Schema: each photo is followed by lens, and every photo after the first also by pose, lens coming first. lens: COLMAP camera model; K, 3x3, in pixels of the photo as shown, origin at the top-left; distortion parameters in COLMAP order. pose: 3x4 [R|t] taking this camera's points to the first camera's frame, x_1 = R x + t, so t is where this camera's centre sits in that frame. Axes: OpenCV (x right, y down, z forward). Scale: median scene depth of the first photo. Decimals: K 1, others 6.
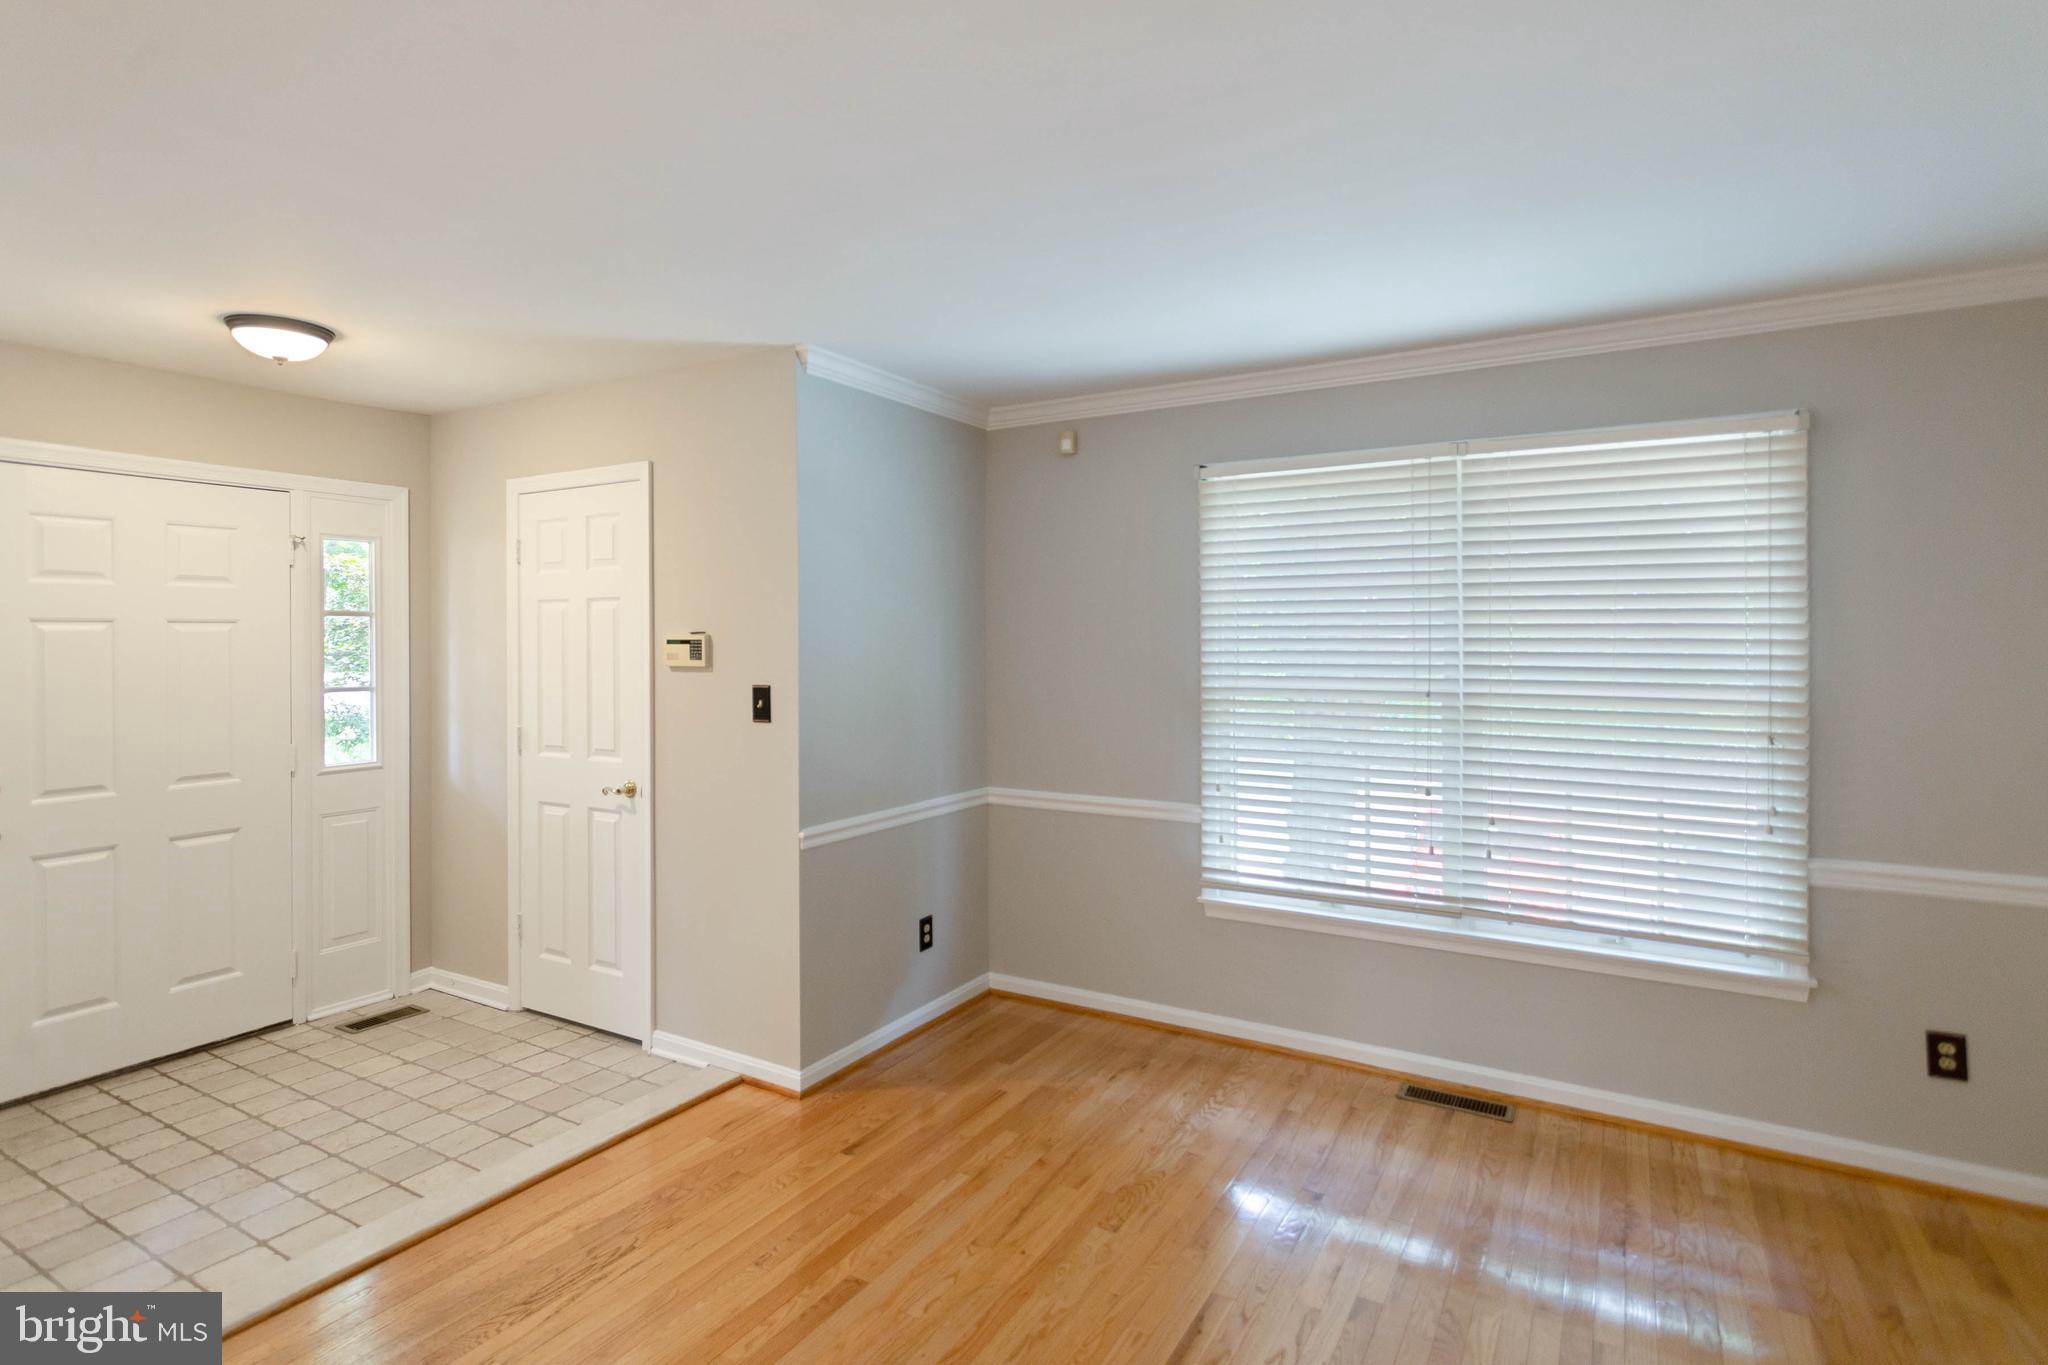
lens RADIAL K [[1044.0, 0, 1011.7], [0, 1044.0, 639.0], [0, 0, 1]] dist [0.011283, 0.000470]
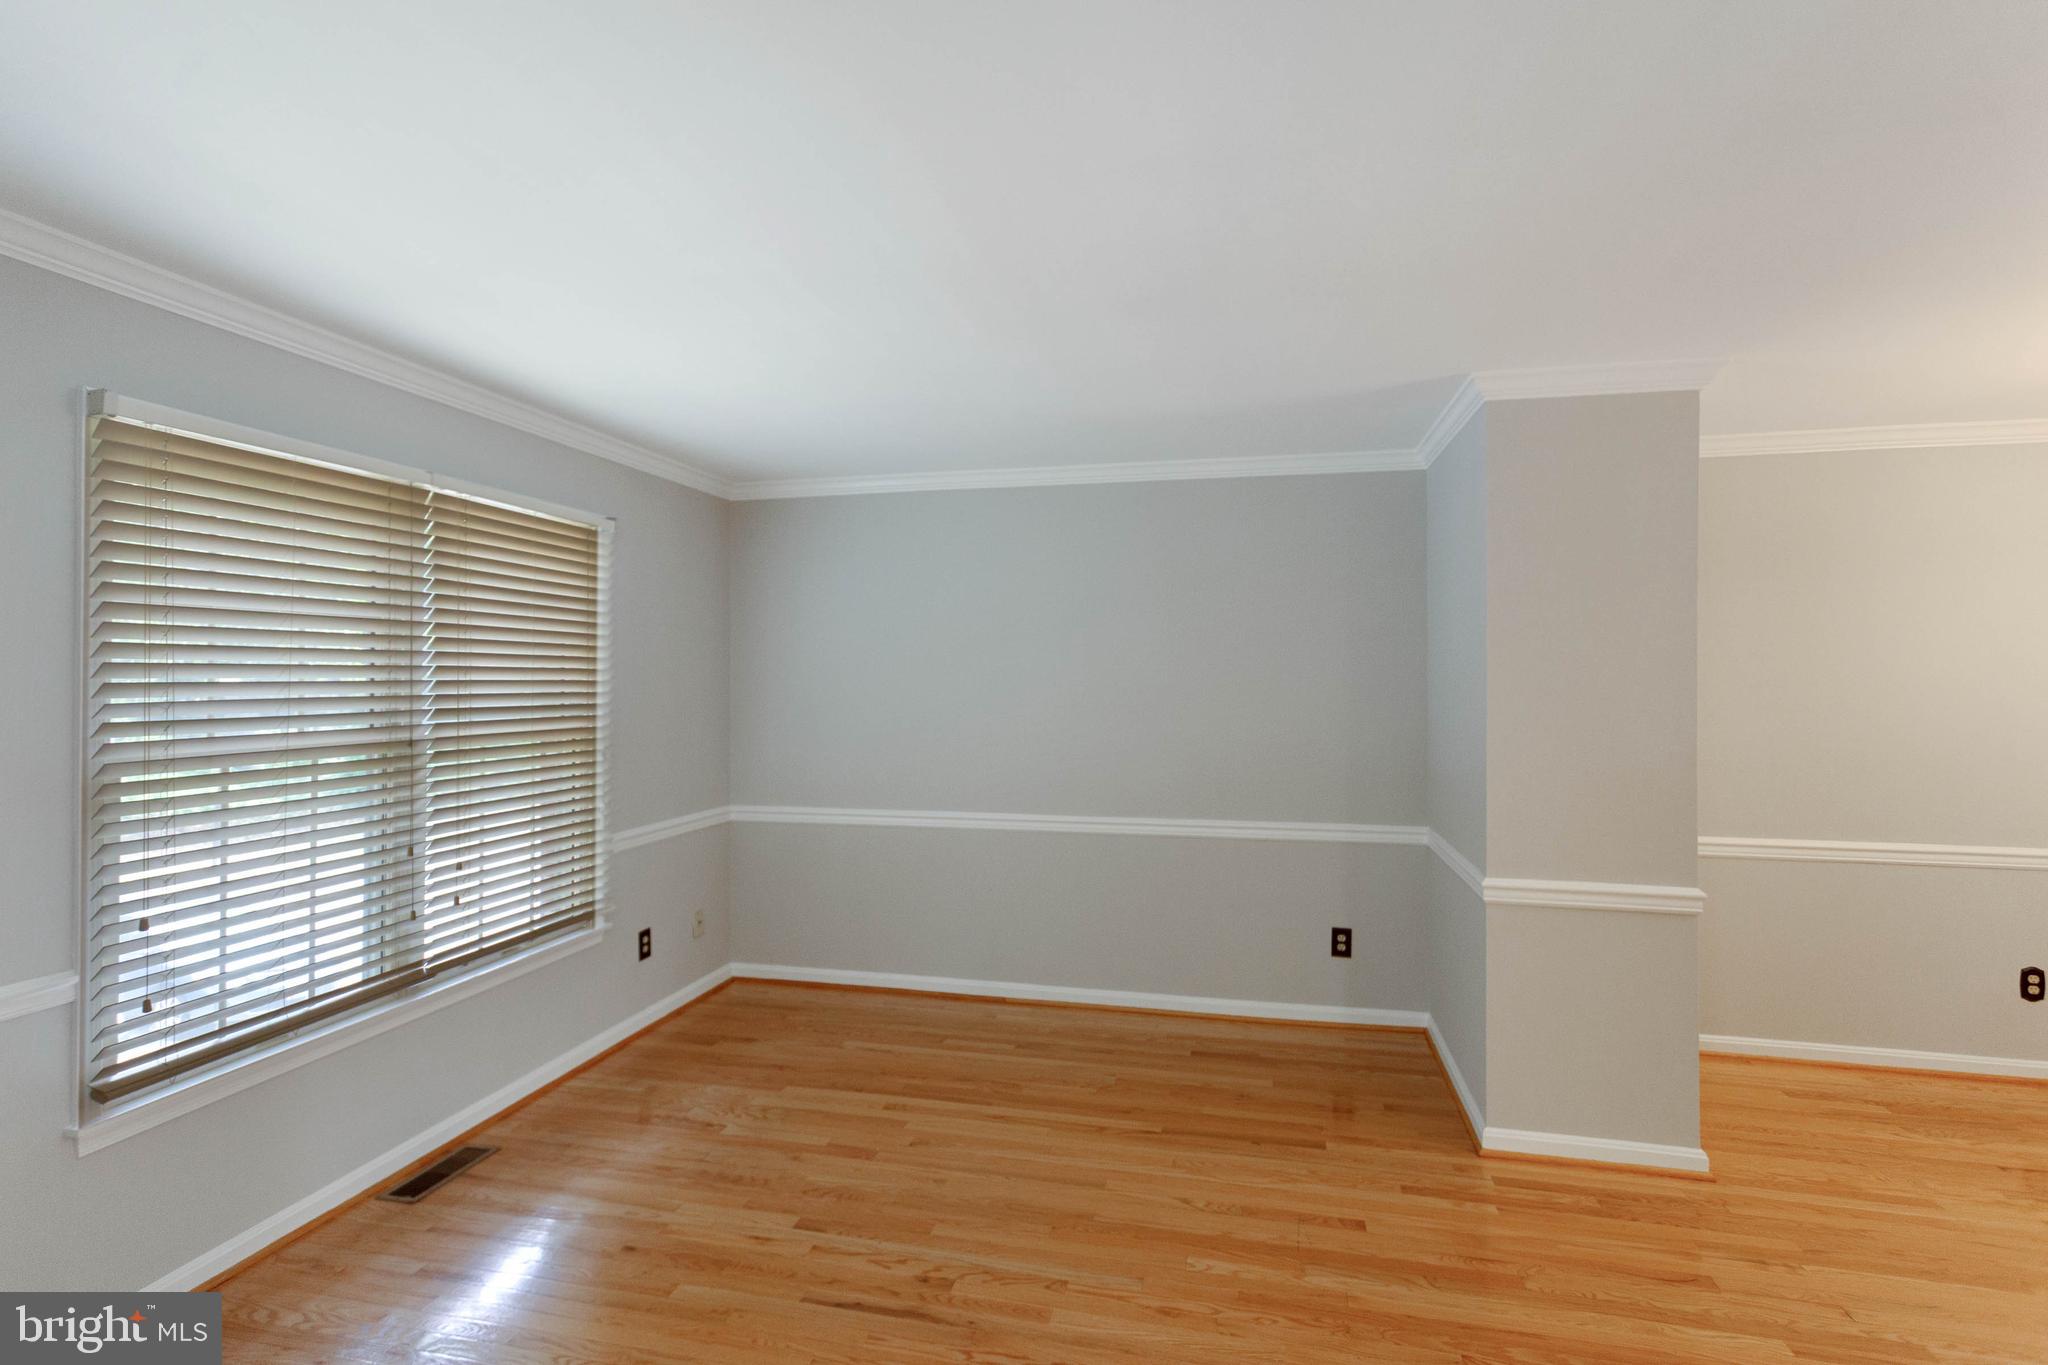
lens RADIAL K [[997.5, 0, 1007.0], [0, 997.5, 671.3], [0, 0, 1]] dist [0.006428, 0.000450]
pose [[-0.300491, 0.004571, 0.953774, -0.577290], [0.000286, 0.999989, -0.004702, -0.004795], [-0.953785, -0.001140, -0.300489, 0.766437]]
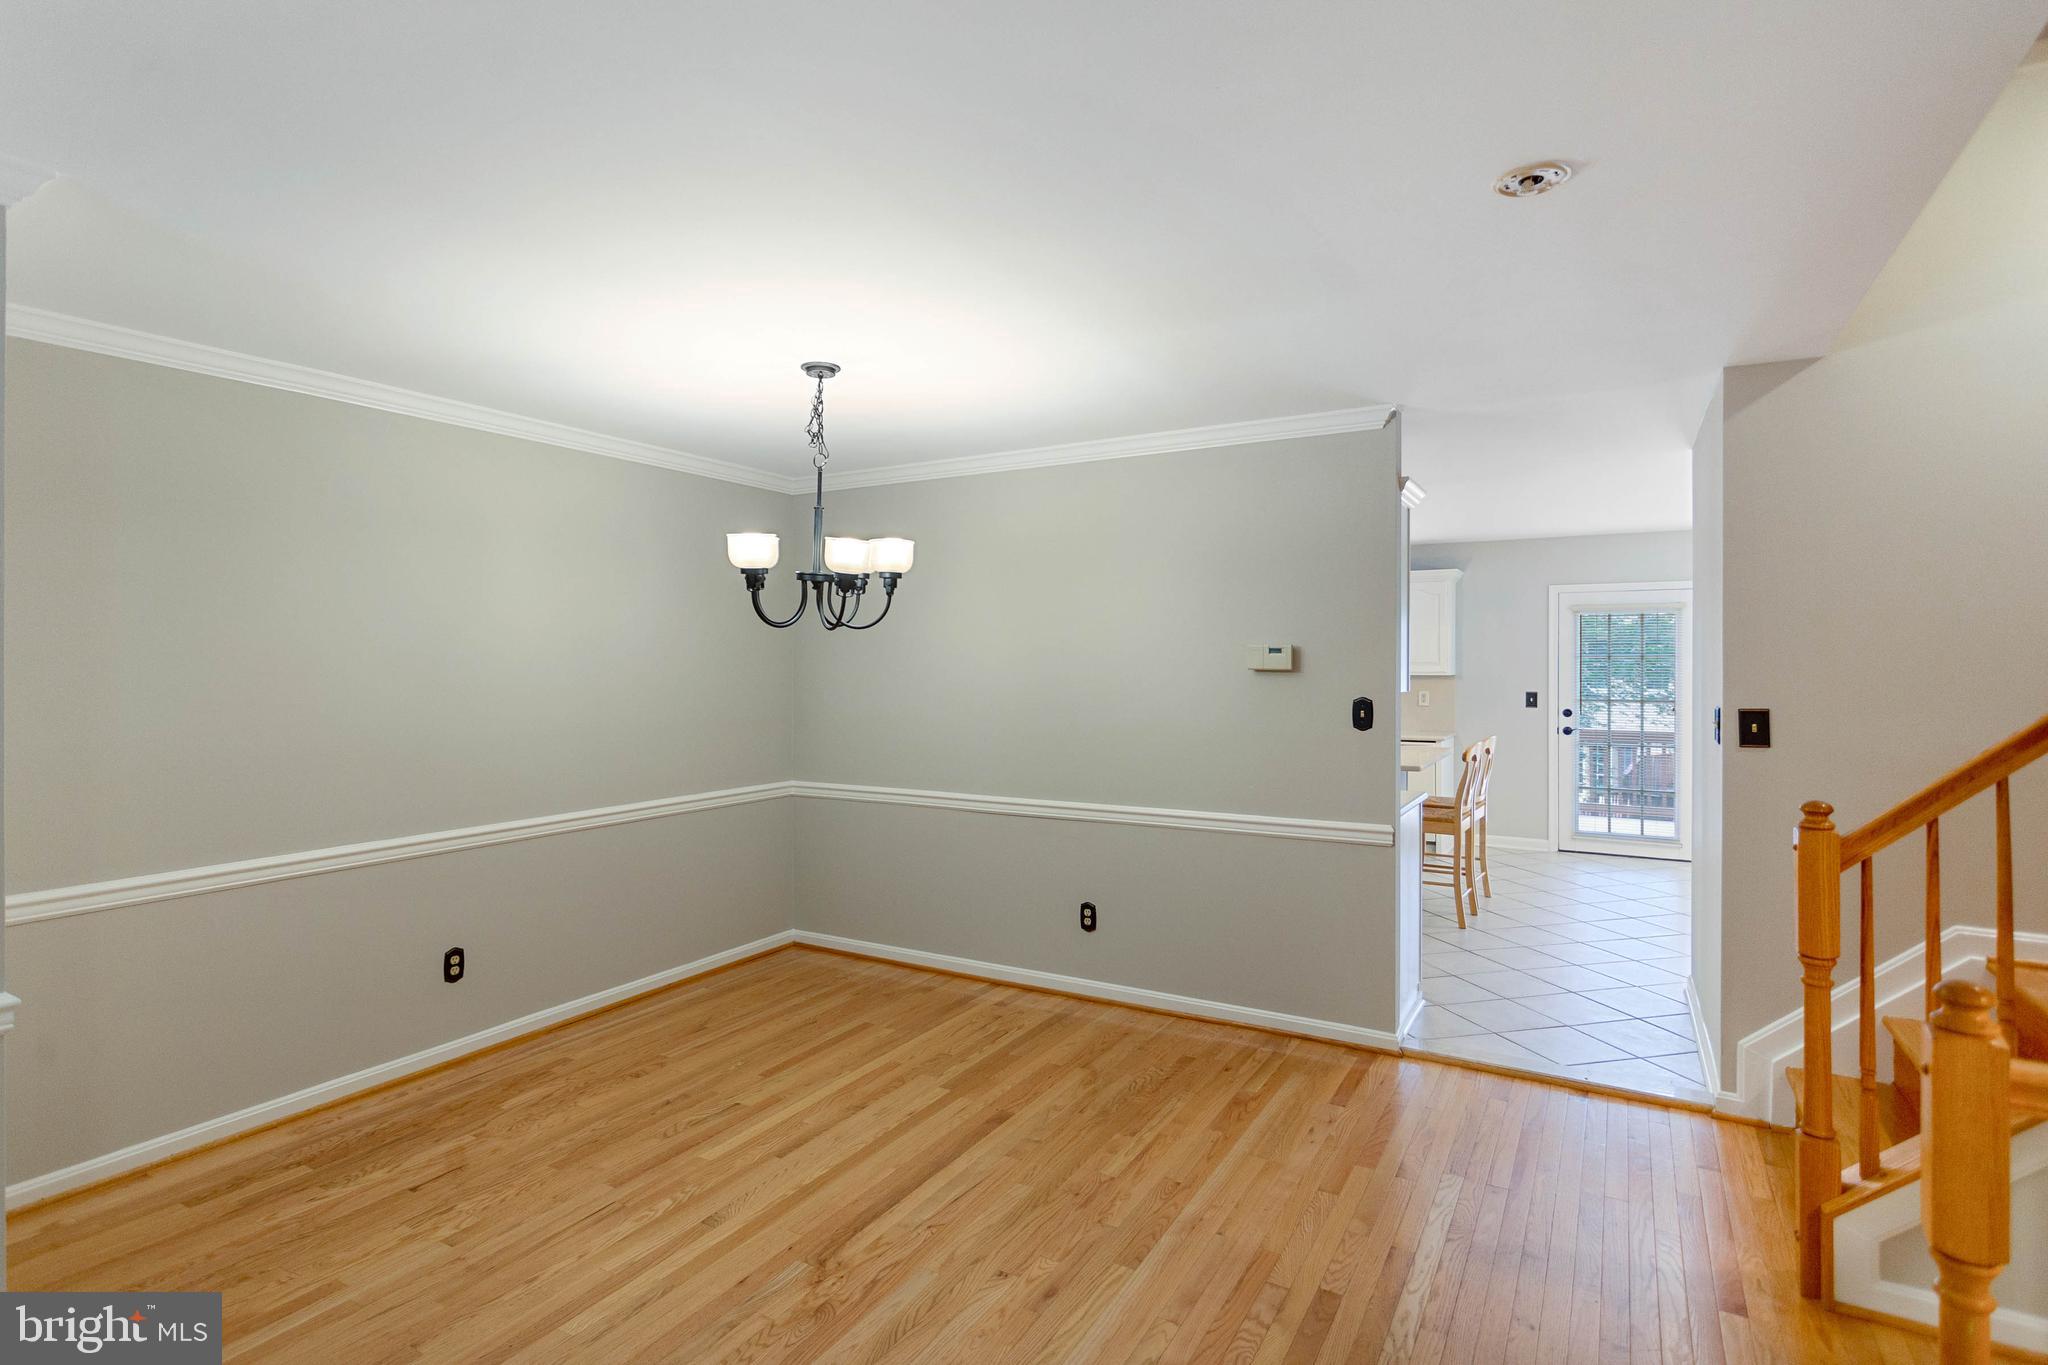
lens RADIAL K [[1020.9, 0, 1020.7], [0, 1020.9, 668.2], [0, 0, 1]] dist [0.013851, 0.000240]
pose [[-0.999989, 0.003206, -0.003506, -0.490131], [0.003175, 0.999957, 0.008757, -0.004519], [0.003534, 0.008746, -0.999956, 0.505500]]
